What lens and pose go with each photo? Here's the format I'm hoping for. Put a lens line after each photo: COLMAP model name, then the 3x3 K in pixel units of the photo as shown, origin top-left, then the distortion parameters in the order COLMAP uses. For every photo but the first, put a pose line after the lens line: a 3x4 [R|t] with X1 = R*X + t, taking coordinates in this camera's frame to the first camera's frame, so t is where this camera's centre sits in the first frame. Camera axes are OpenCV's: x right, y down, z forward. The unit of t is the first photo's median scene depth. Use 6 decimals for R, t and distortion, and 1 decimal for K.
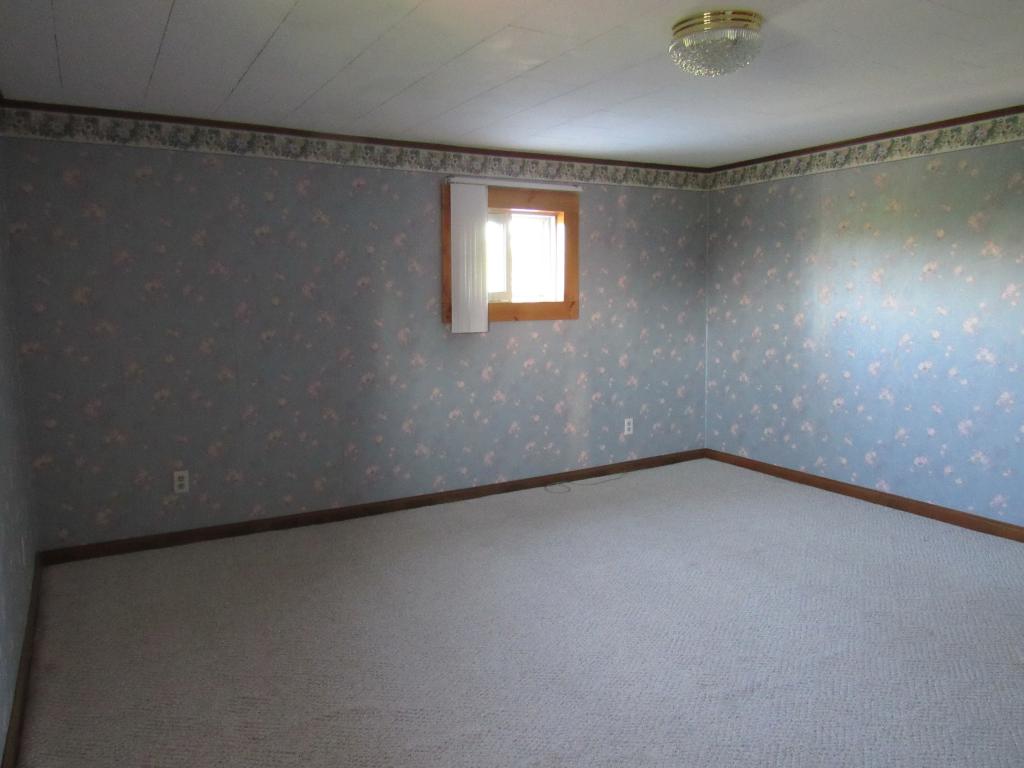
lens RADIAL K [[721.3, 0, 509.8], [0, 721.3, 394.2], [0, 0, 1]] dist [-0.001017, -0.000769]
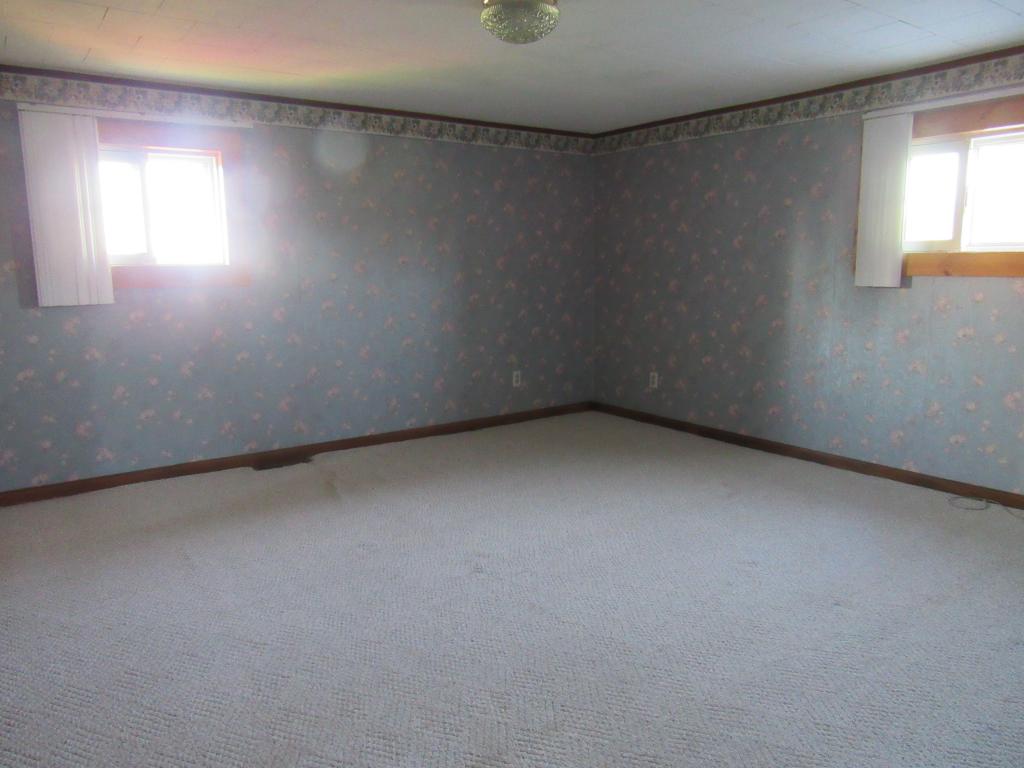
lens RADIAL K [[740.2, 0, 500.2], [0, 740.2, 386.8], [0, 0, 1]] dist [-0.003687, -0.005735]
pose [[0.104687, 0.173411, -0.979270, 0.840497], [-0.129898, 0.978629, 0.159411, -0.051982], [0.985985, 0.110517, 0.124975, 0.464261]]
